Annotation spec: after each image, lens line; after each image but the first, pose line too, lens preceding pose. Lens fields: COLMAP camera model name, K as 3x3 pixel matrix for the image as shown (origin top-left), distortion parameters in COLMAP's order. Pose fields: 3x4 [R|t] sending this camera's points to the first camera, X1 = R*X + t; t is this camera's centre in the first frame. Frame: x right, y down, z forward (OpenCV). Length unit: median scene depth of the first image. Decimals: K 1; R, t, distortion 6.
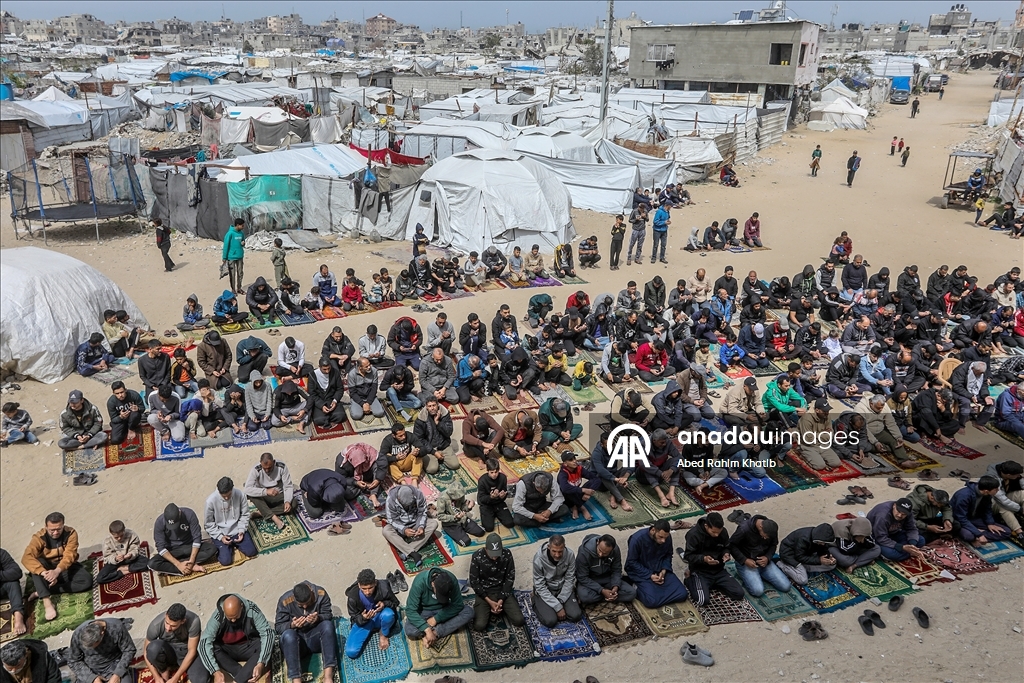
lens RADIAL K [[885.4, 0, 514.7], [0, 885.4, 354.2], [0, 0, 1]] dist [-0.012390, 0.051436]
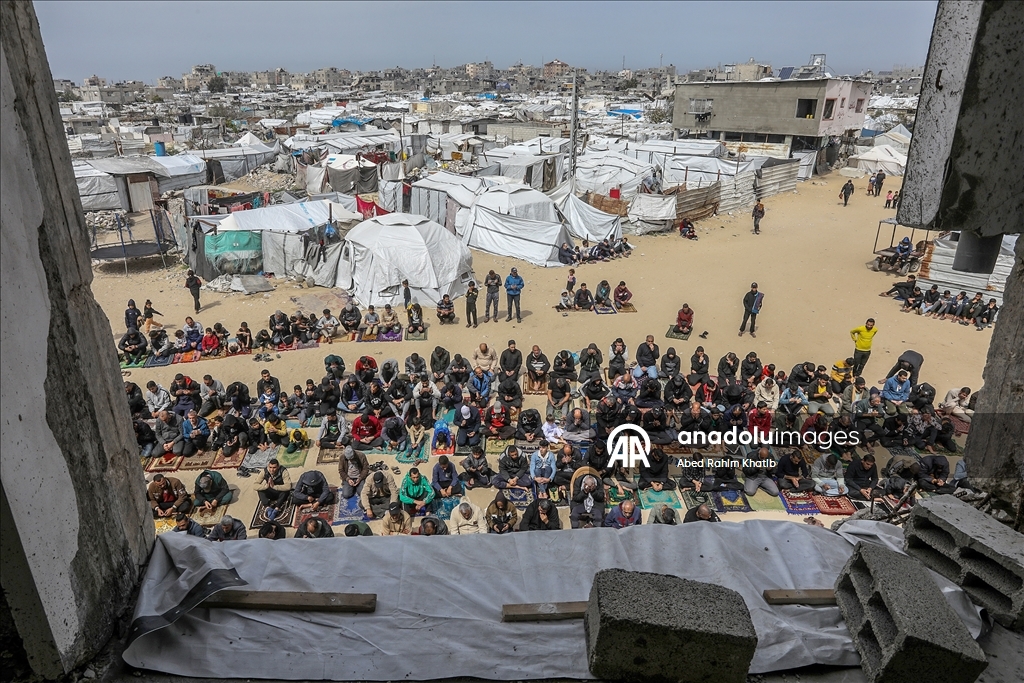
lens RADIAL K [[702.5, 0, 512.6], [0, 702.5, 361.2], [0, 0, 1]] dist [-0.030552, 0.003111]
pose [[0.966839, 0.083539, -0.241335, 0.189224], [-0.071201, 0.995691, 0.059417, -0.051930], [0.245259, -0.040264, 0.968621, 0.055210]]
